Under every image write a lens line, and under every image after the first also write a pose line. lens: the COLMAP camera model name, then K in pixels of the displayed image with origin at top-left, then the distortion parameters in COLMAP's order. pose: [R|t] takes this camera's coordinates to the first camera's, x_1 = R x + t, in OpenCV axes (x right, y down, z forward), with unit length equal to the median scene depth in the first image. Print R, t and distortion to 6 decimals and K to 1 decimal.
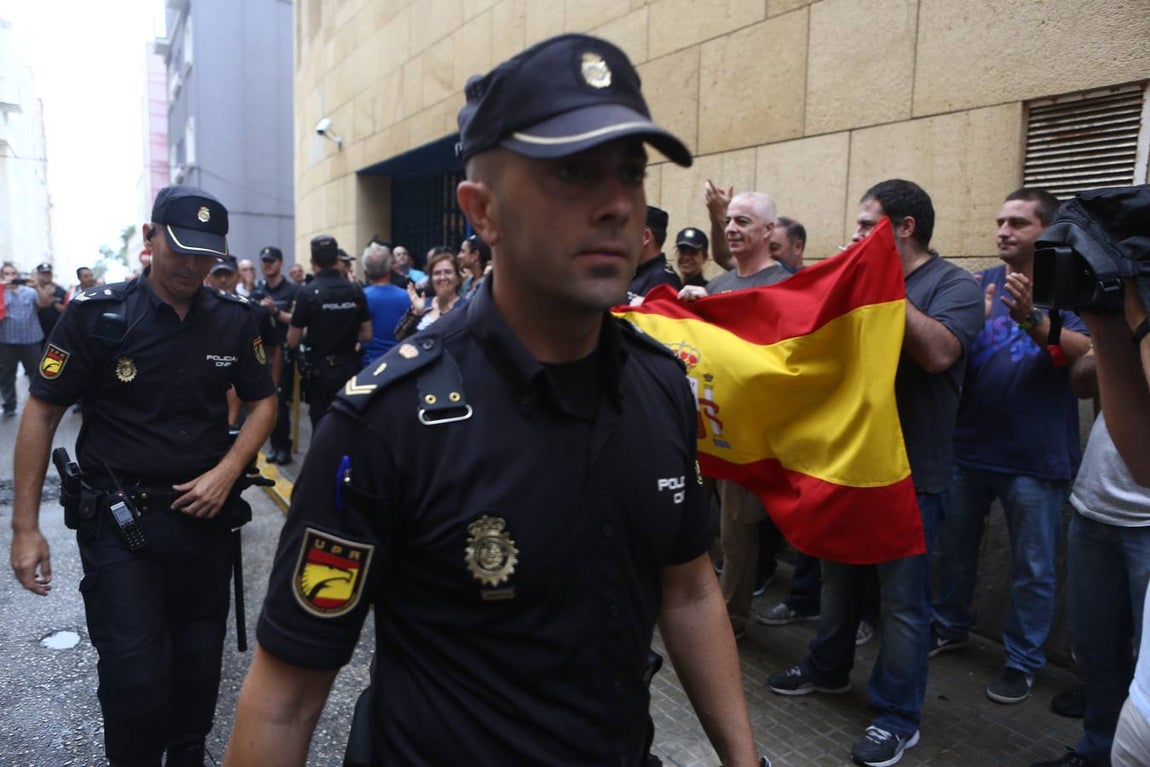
lens RADIAL K [[786.7, 0, 572.9], [0, 786.7, 387.5], [0, 0, 1]] dist [-0.101881, 0.069602]
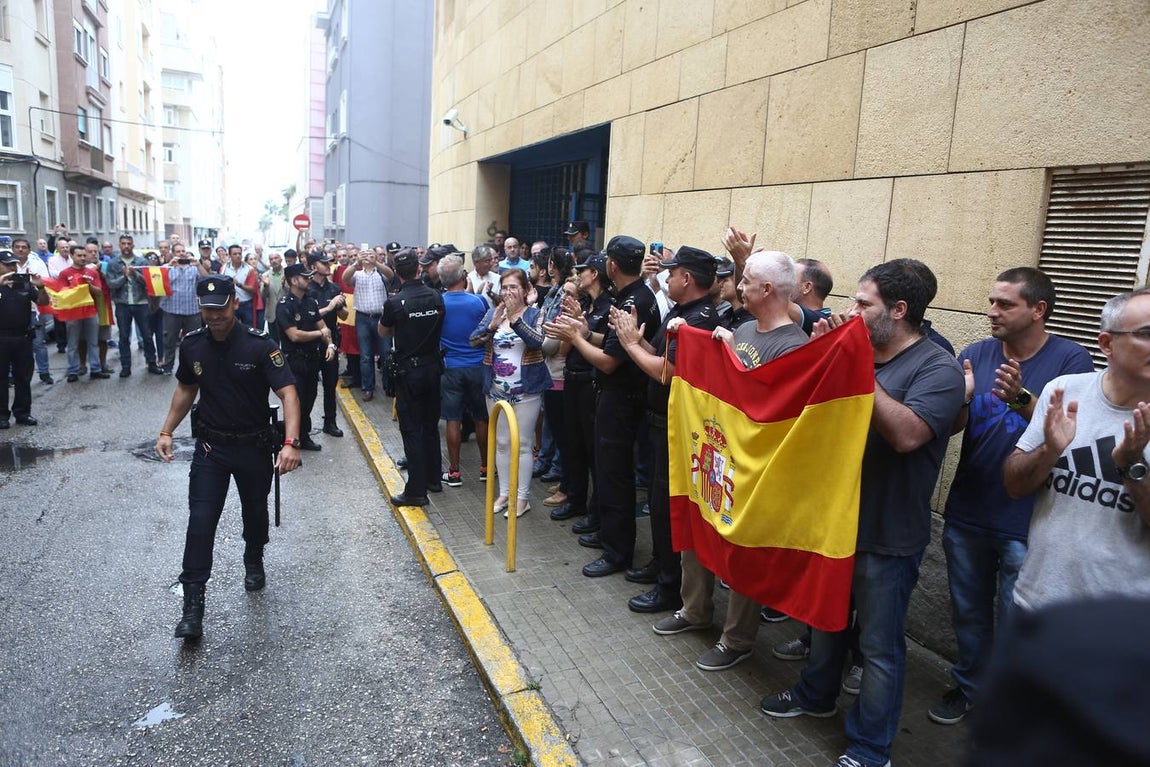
lens RADIAL K [[788.2, 0, 571.9], [0, 788.2, 387.7], [0, 0, 1]] dist [-0.102847, 0.070007]
pose [[0.983446, 0.059496, -0.171154, 0.139568], [-0.051786, 0.997447, 0.049170, -0.087926], [0.173642, -0.039493, 0.984017, -0.107299]]
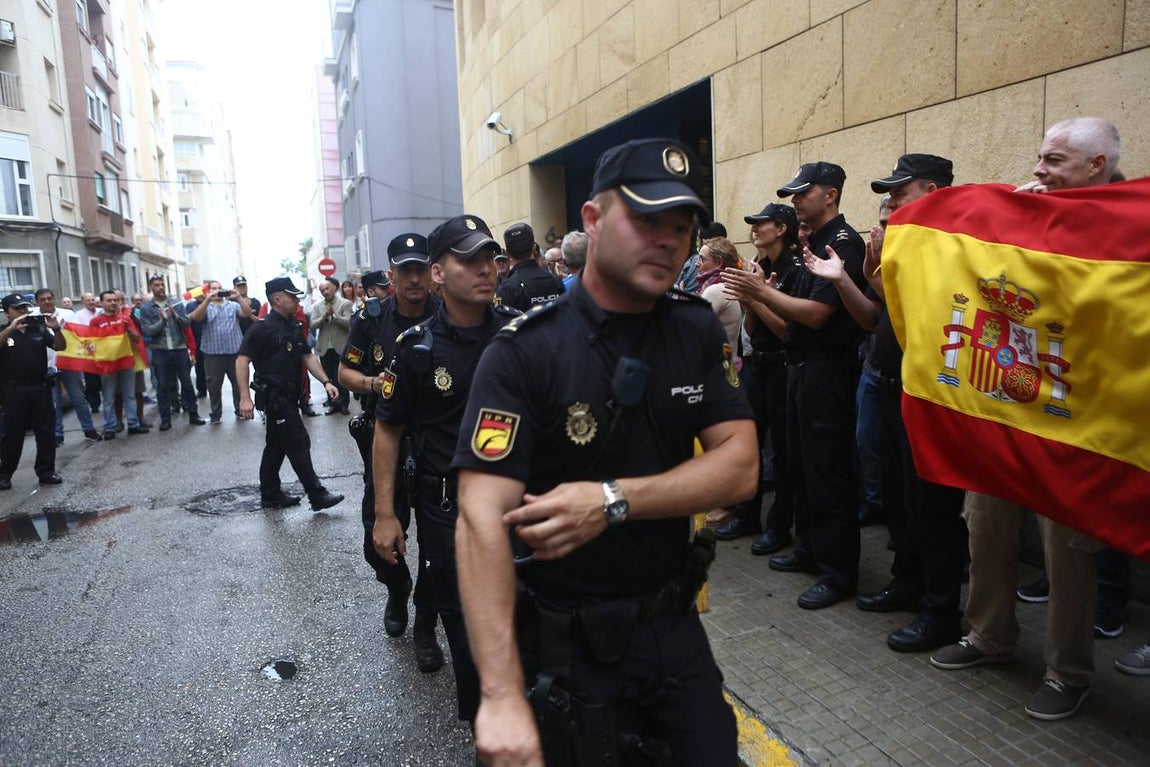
lens RADIAL K [[788.0, 0, 572.2], [0, 788.0, 388.4], [0, 0, 1]] dist [-0.098027, 0.068101]
pose [[0.978925, -0.033019, -0.201535, -0.118252], [0.035640, 0.999321, 0.009391, -0.012419], [0.201088, -0.016376, 0.979436, 0.145659]]
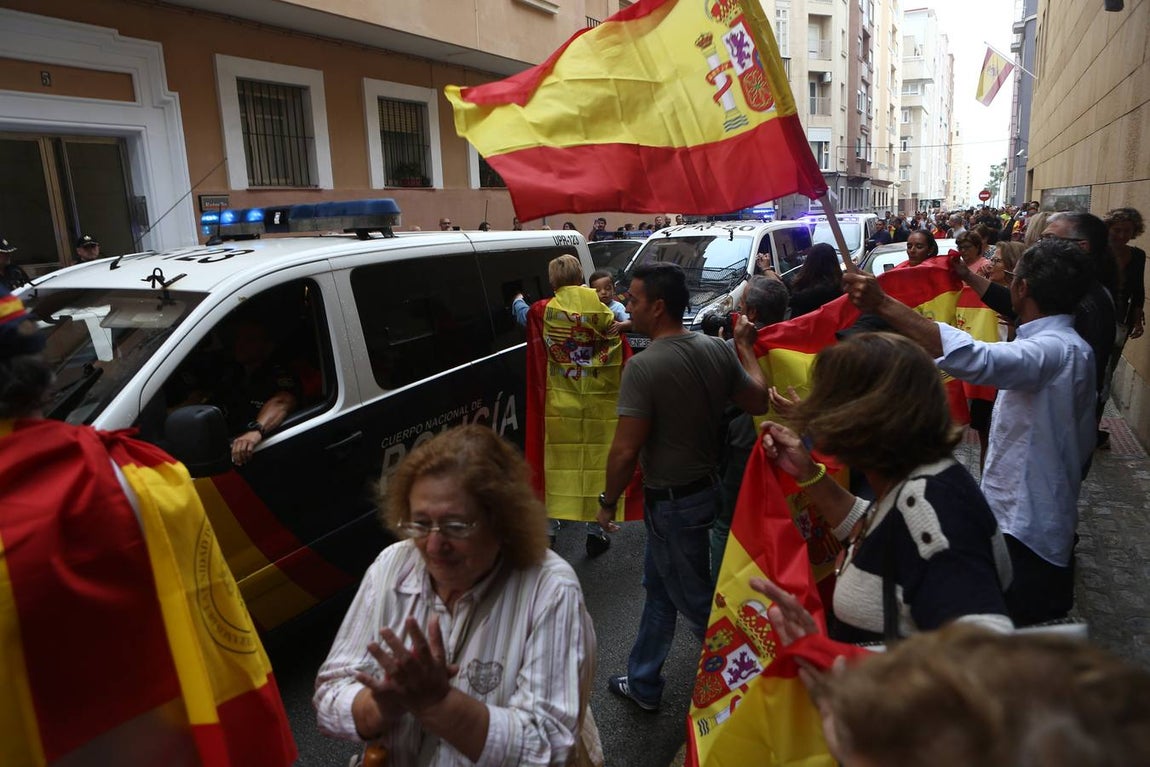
lens RADIAL K [[788.2, 0, 571.9], [0, 788.2, 387.7], [0, 0, 1]] dist [-0.102847, 0.070007]
pose [[0.499782, 0.146572, -0.853659, 3.890151], [-0.056203, 0.988989, 0.136903, 0.553315], [0.864326, -0.020443, 0.502517, -5.074906]]
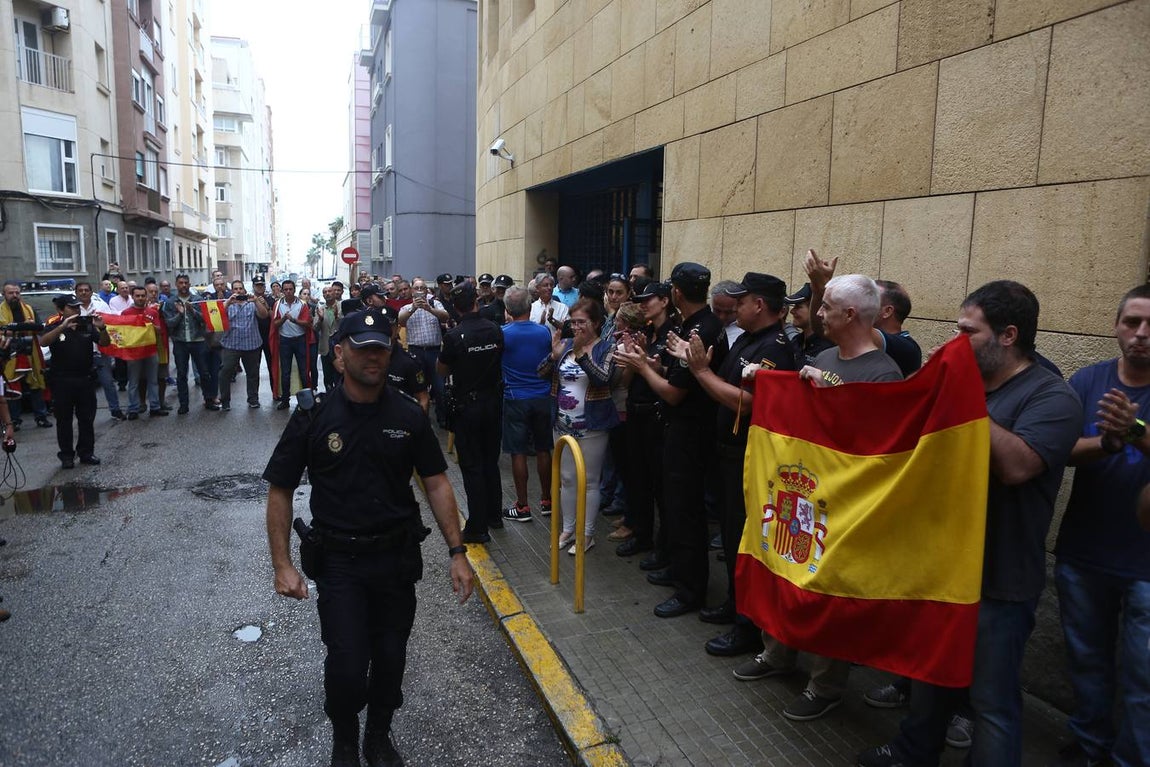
lens RADIAL K [[788.2, 0, 571.9], [0, 788.2, 387.7], [0, 0, 1]] dist [-0.102847, 0.070007]
pose [[0.972799, 0.030577, -0.229623, 0.100095], [-0.026485, 0.999431, 0.020884, -0.099779], [0.230131, -0.014234, 0.973055, -0.072169]]
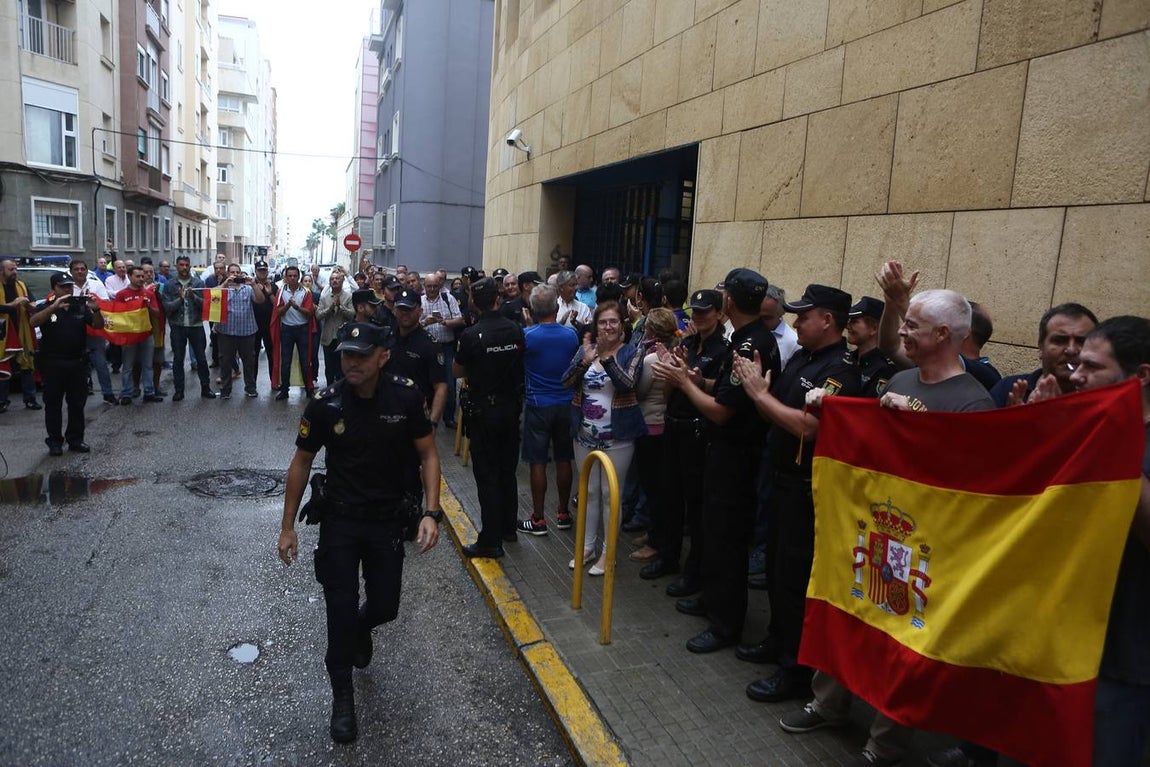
lens RADIAL K [[788.2, 0, 571.9], [0, 788.2, 387.7], [0, 0, 1]] dist [-0.102847, 0.070007]
pose [[0.972376, 0.070535, -0.222509, 0.016999], [-0.066325, 0.997450, 0.026349, -0.118629], [0.223800, -0.010864, 0.974575, 0.012837]]
